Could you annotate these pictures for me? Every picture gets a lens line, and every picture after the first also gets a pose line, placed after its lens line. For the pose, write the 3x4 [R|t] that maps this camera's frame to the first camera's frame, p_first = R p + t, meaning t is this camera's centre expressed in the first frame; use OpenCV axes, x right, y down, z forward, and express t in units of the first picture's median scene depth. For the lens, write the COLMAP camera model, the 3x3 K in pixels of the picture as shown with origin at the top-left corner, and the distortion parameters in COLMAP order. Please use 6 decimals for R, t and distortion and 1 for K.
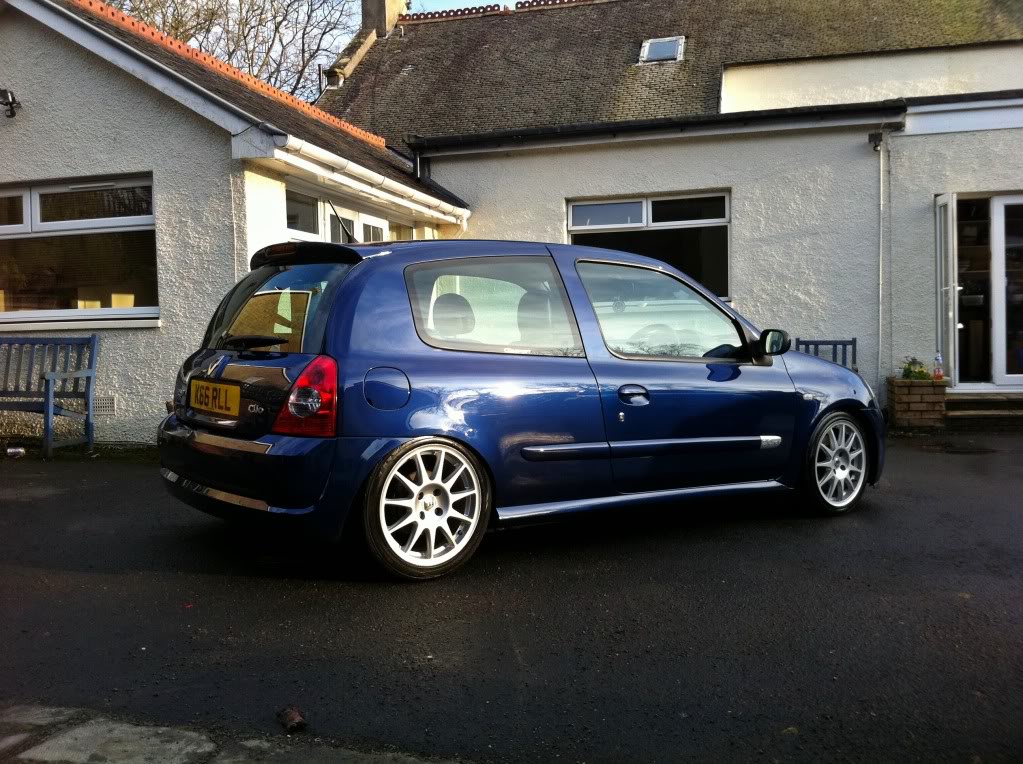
lens RADIAL K [[972.7, 0, 500.9], [0, 972.7, 382.4], [0, 0, 1]] dist [0.087014, -0.266270]
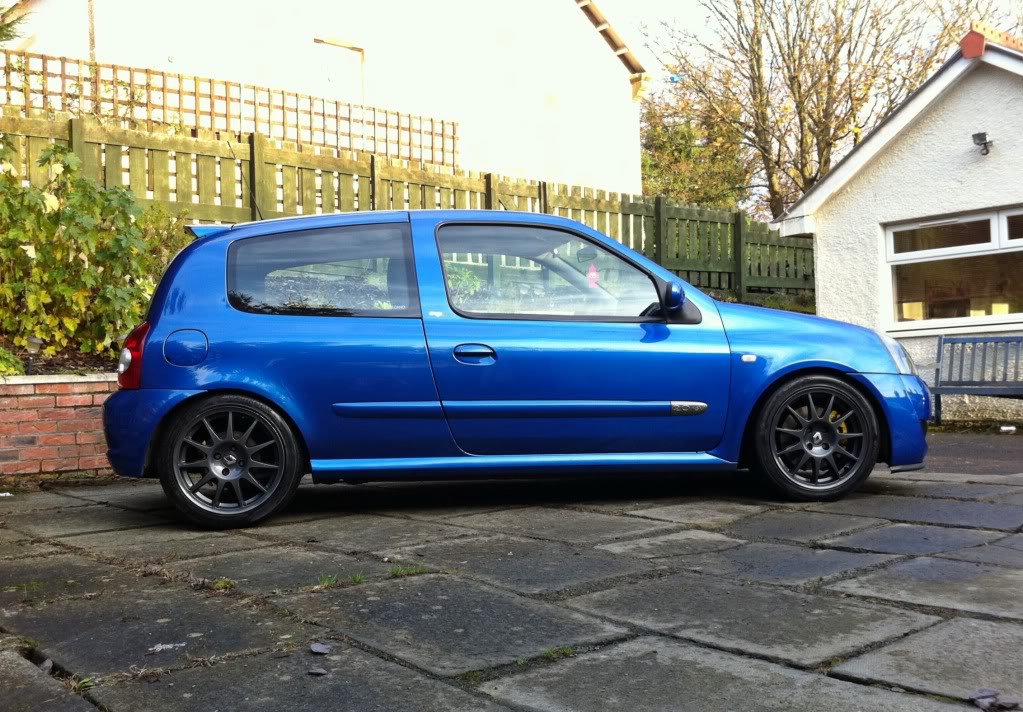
lens RADIAL K [[1110.5, 0, 506.5], [0, 1110.5, 391.3], [0, 0, 1]] dist [0.153077, -0.448280]
pose [[0.825103, -0.002179, -0.564979, -0.135619], [-0.010662, 0.999754, -0.019426, 0.035336], [0.564882, 0.022052, 0.824877, -0.311733]]
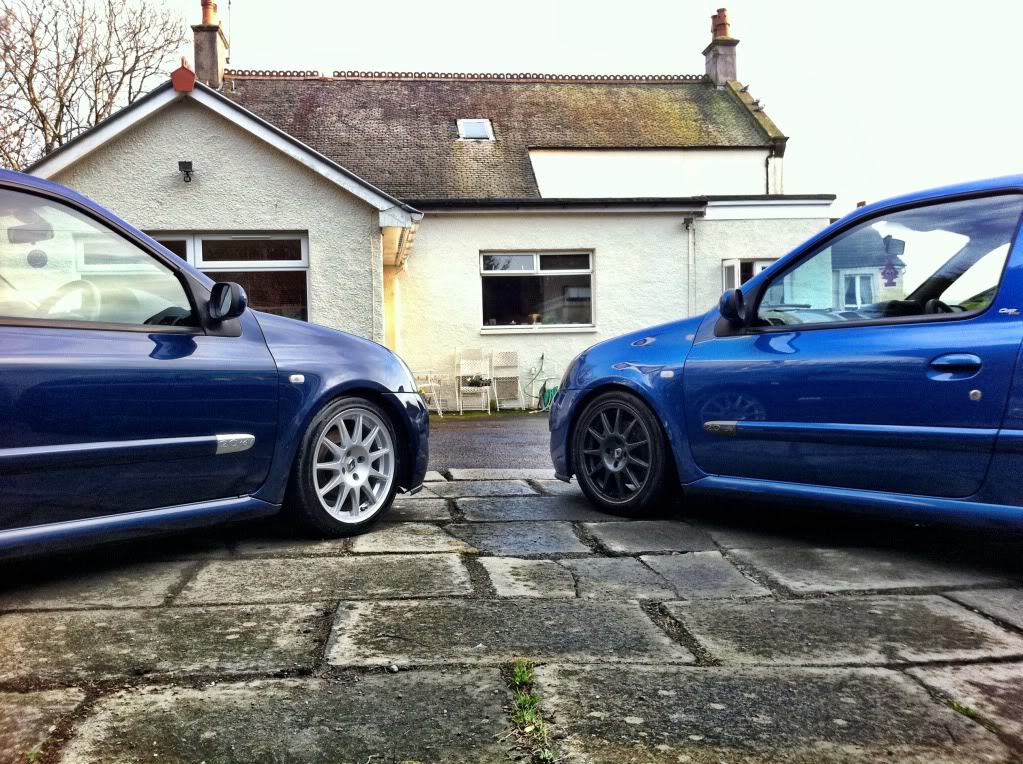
lens RADIAL K [[972.7, 0, 500.9], [0, 972.7, 382.4], [0, 0, 1]] dist [0.087014, -0.266270]
pose [[0.928585, -0.009440, 0.370999, -0.393901], [0.019252, 0.999556, -0.022752, 0.026162], [-0.370619, 0.028270, 0.928355, -0.256190]]
